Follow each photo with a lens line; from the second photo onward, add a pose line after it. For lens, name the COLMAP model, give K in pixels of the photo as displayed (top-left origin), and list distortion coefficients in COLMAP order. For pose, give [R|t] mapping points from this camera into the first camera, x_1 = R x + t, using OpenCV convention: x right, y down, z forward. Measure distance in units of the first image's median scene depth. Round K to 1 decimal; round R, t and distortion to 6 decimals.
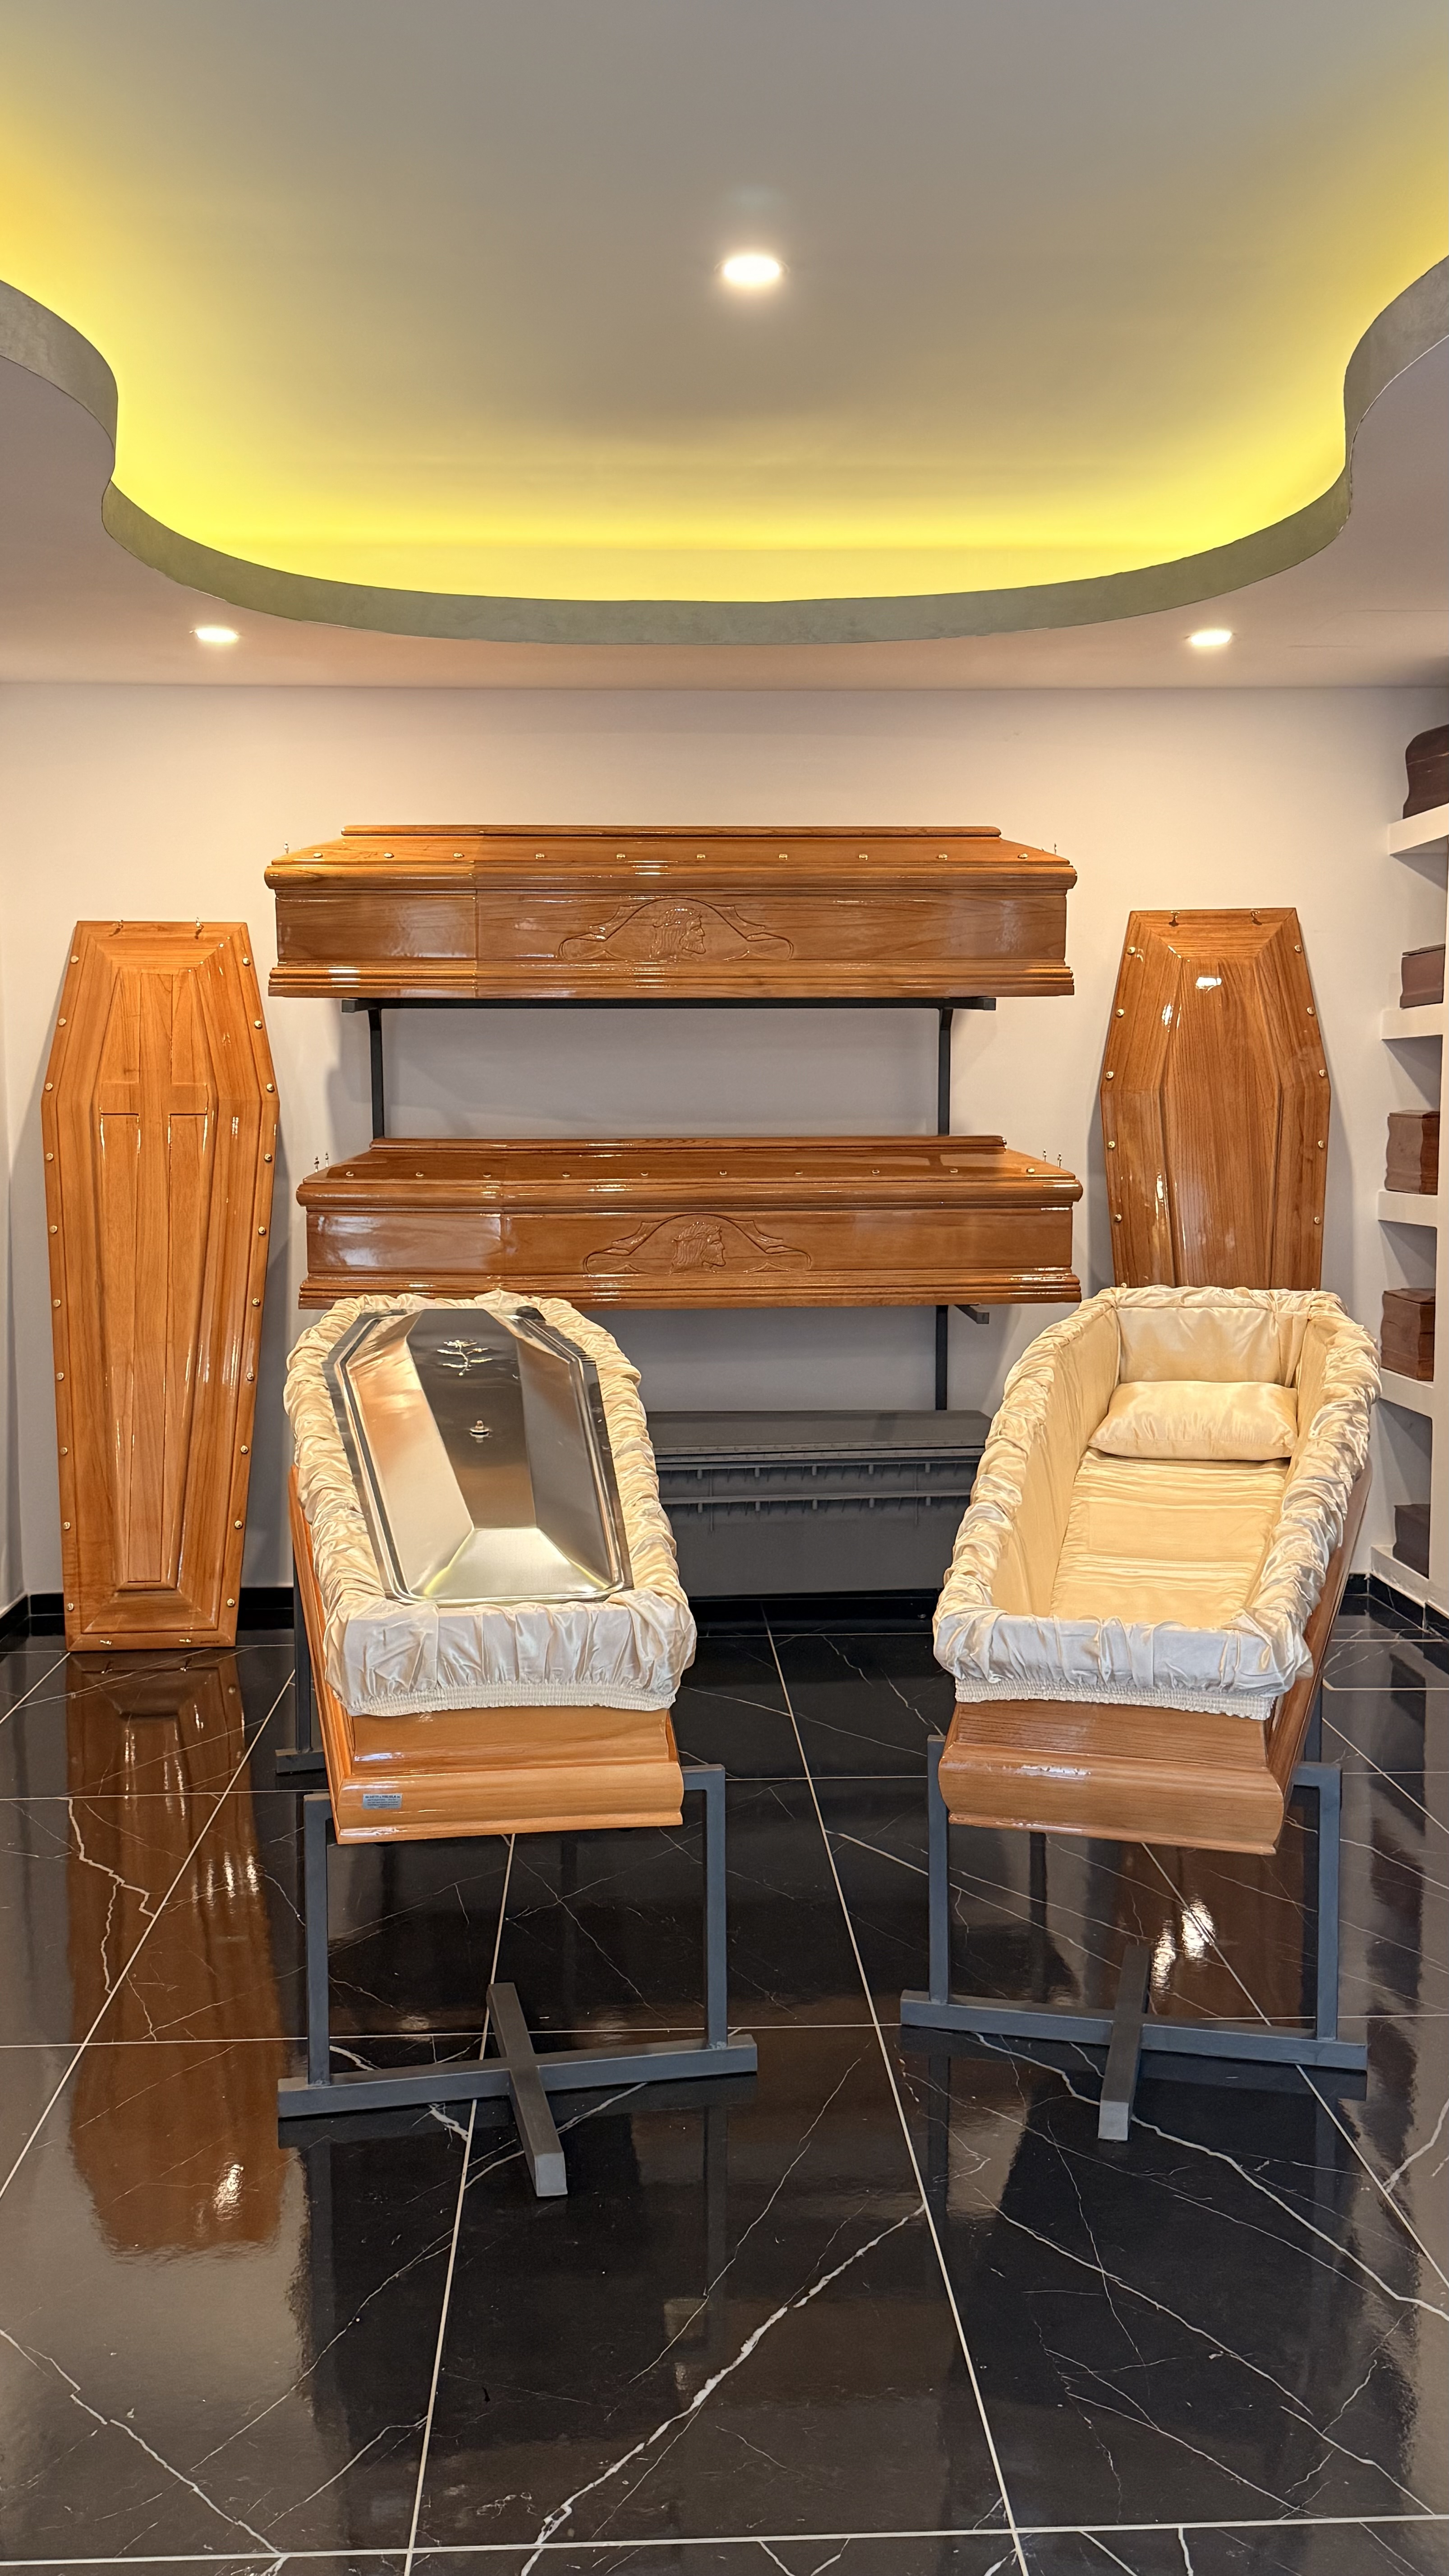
lens RADIAL K [[2255.8, 0, 724.5], [0, 2255.8, 1288.0], [0, 0, 1]] dist [0.221303, 0.000209]
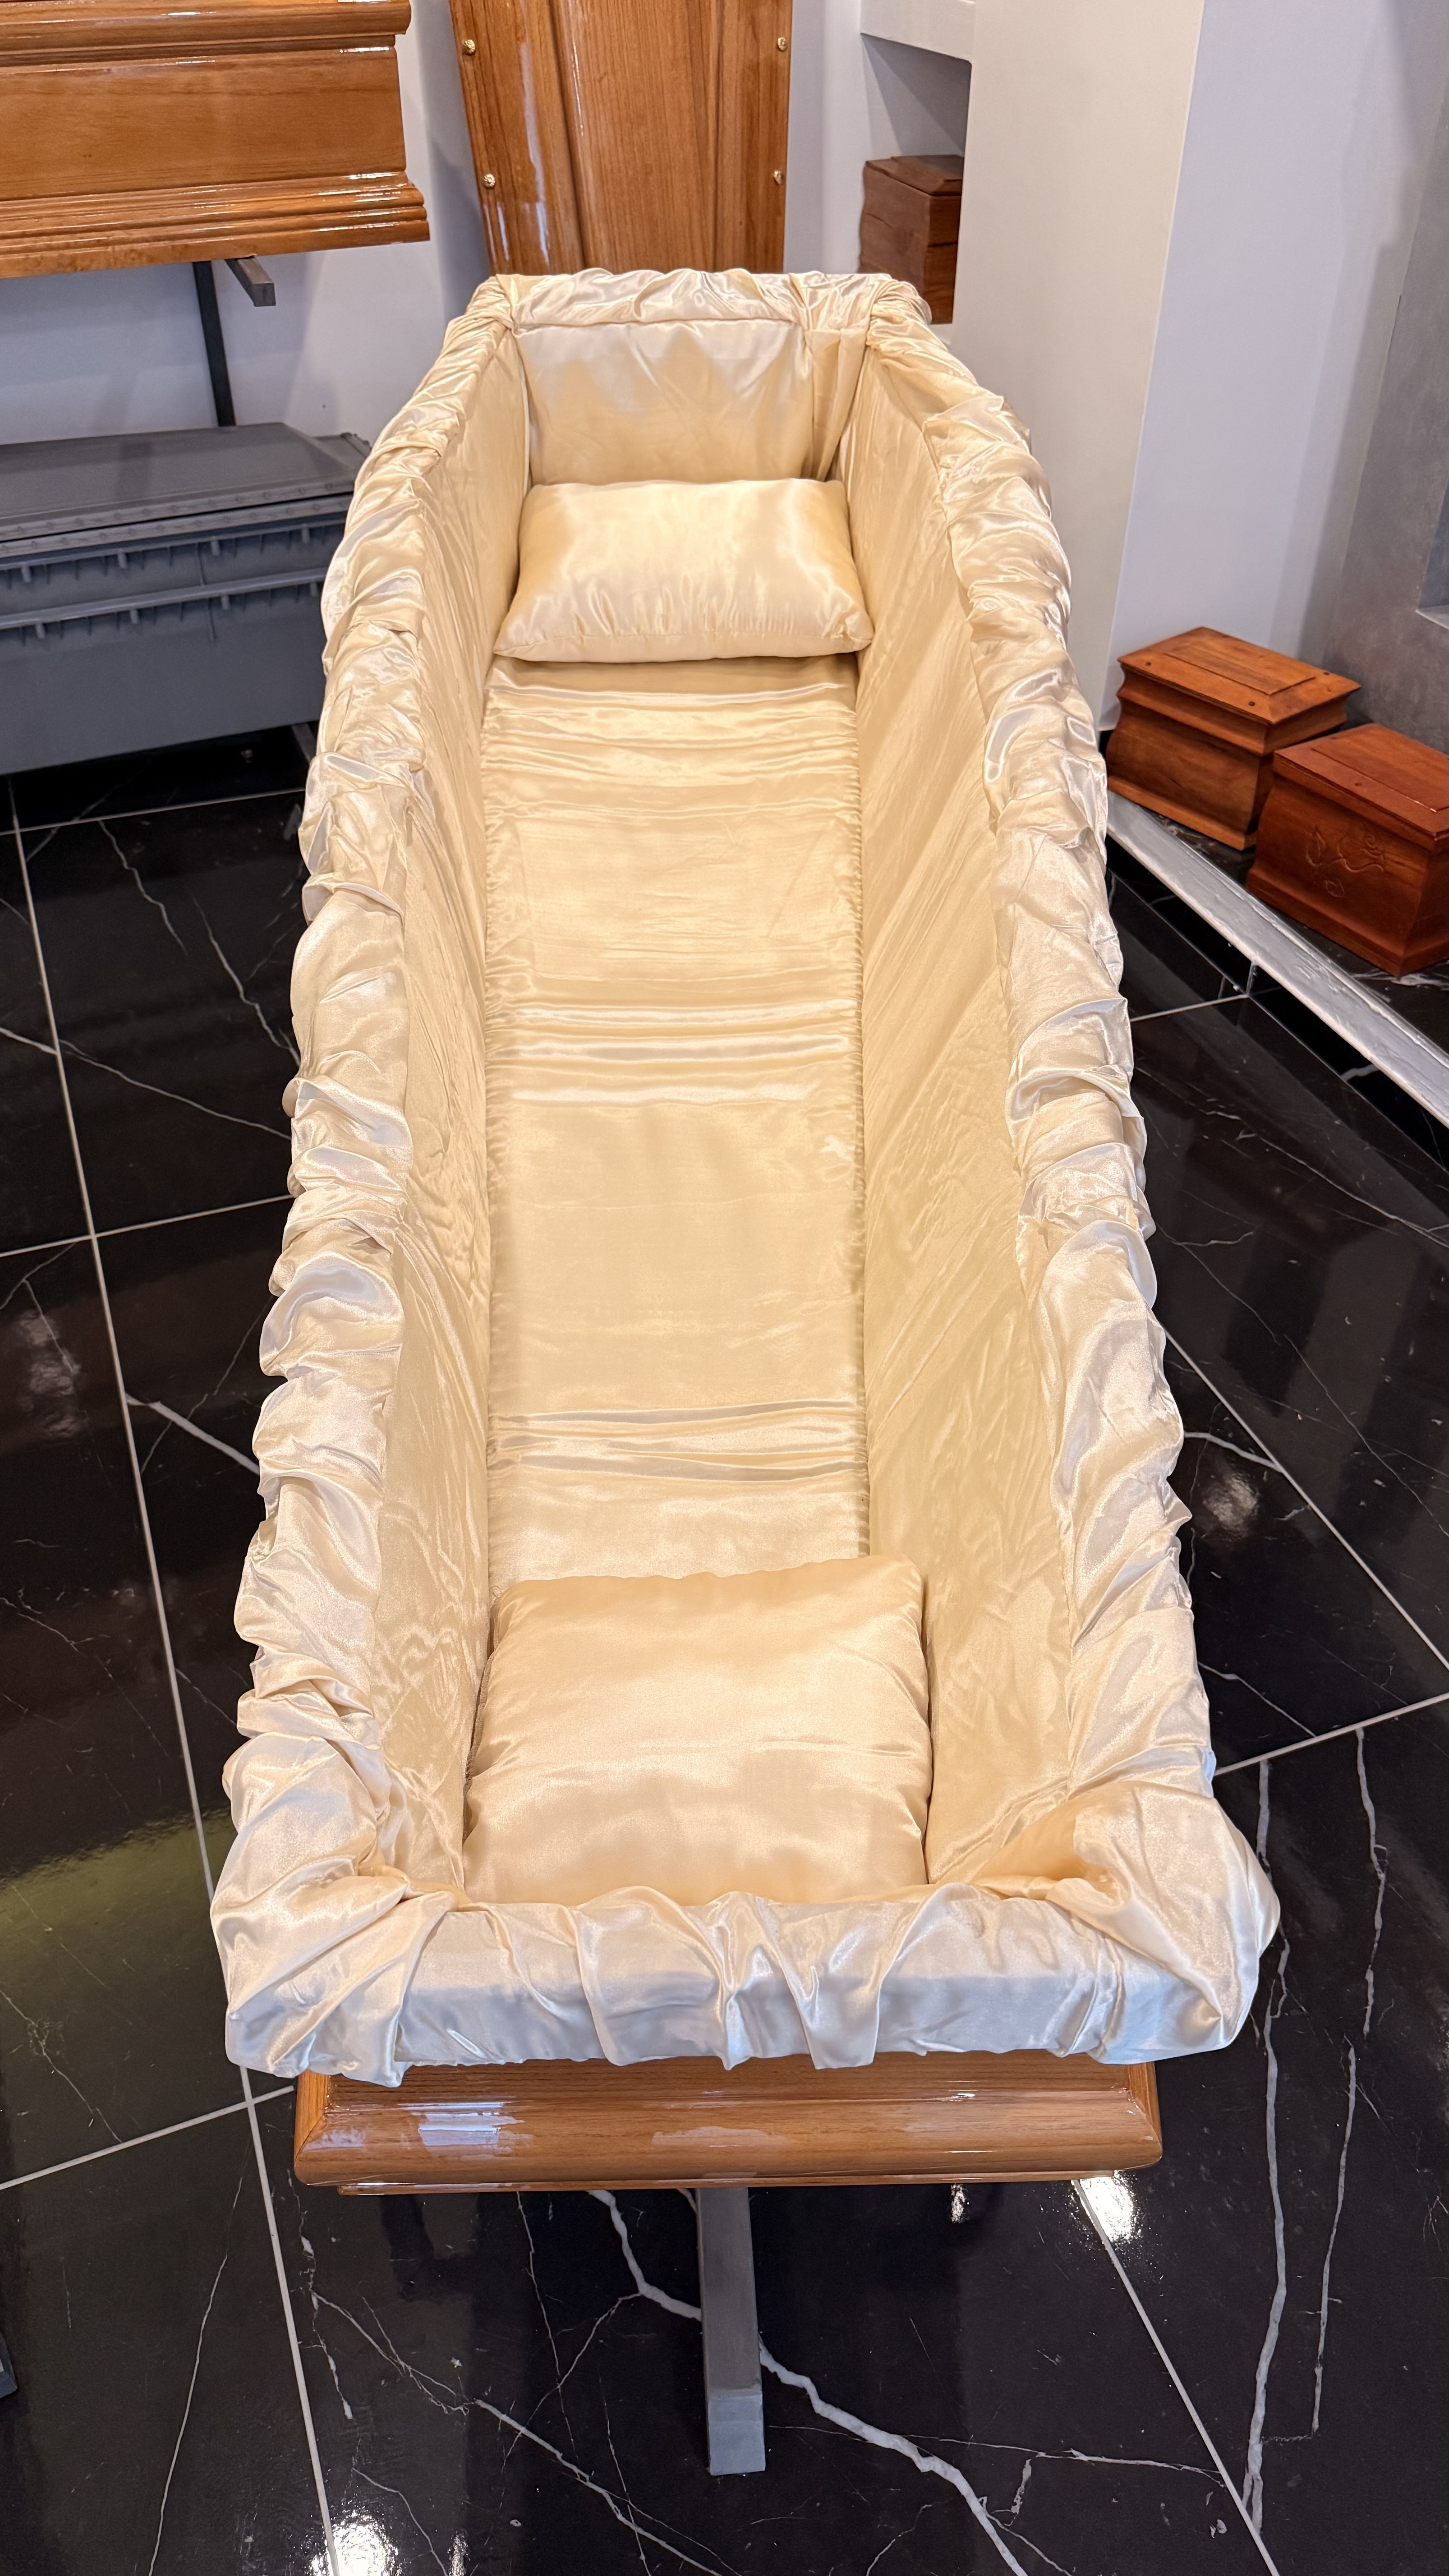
lens RADIAL K [[1859.5, 0, 724.5], [0, 1859.5, 1288.0], [0, 0, 1]] dist [-0.000360, -0.004231]
pose [[0.952497, -0.193359, 0.235290, 0.076335], [0.022543, 0.815235, 0.578692, -0.057086], [-0.303712, -0.545898, 0.780868, 0.535650]]
